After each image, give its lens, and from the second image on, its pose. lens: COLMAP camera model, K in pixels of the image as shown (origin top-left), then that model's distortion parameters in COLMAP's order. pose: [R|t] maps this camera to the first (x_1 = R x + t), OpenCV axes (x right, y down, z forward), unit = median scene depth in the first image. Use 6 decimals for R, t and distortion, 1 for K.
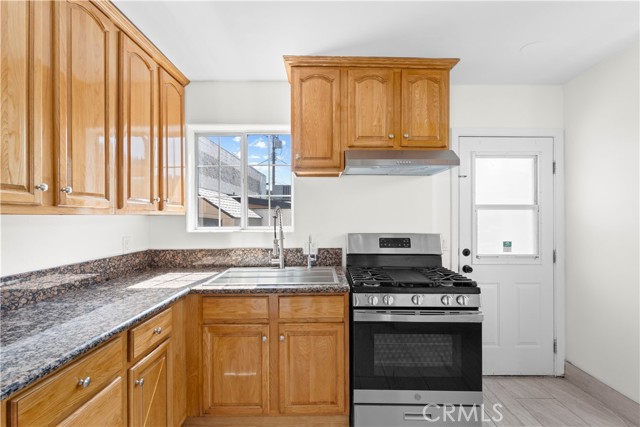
lens RADIAL K [[288.0, 0, 321.9], [0, 288.0, 213.8], [0, 0, 1]] dist [0.000173, 0.000773]
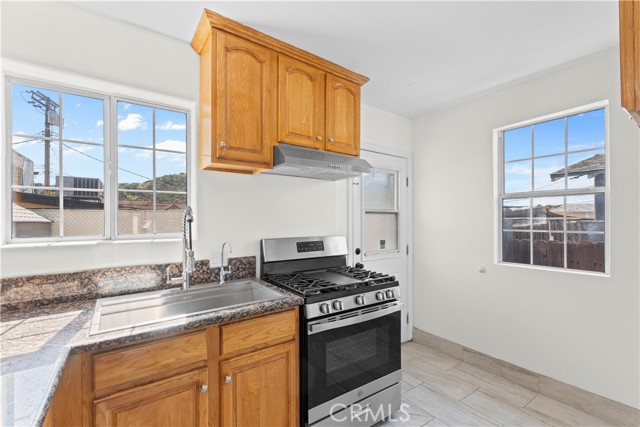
lens RADIAL K [[288.0, 0, 322.9], [0, 288.0, 217.4], [0, 0, 1]] dist [0.000173, 0.000773]
pose [[0.810963, 0.001593, 0.585095, -0.316579], [-0.003447, 0.999992, 0.002055, -0.001216], [-0.585087, -0.003683, 0.810962, 0.194318]]
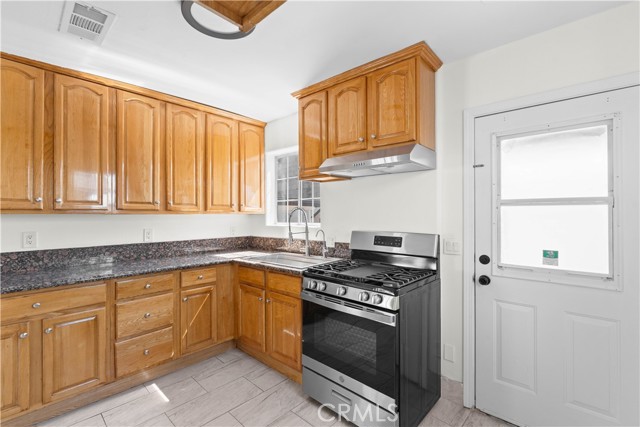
lens RADIAL K [[288.0, 0, 317.3], [0, 288.0, 211.1], [0, 0, 1]] dist [0.000173, 0.000773]
pose [[0.732883, -0.009975, -0.680282, 0.830788], [0.006993, 0.999950, -0.007129, 0.001241], [0.680319, 0.000467, 0.732916, 0.107204]]
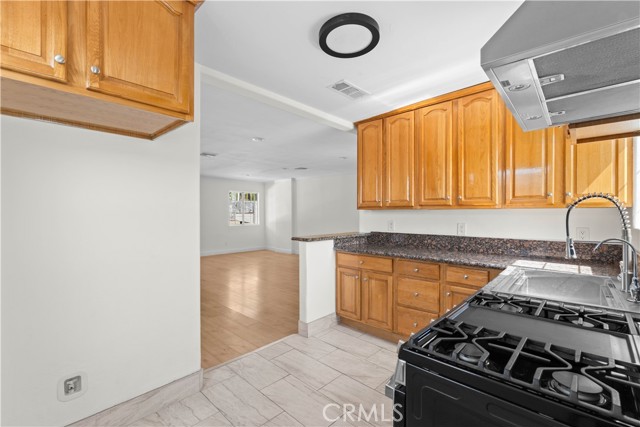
lens RADIAL K [[288.0, 0, 317.1], [0, 288.0, 214.9], [0, 0, 1]] dist [0.000173, 0.000773]
pose [[-0.693586, 0.013268, -0.720251, 0.853501], [0.010554, 0.999910, 0.008257, 0.009744], [0.720296, -0.001875, -0.693664, 1.047109]]
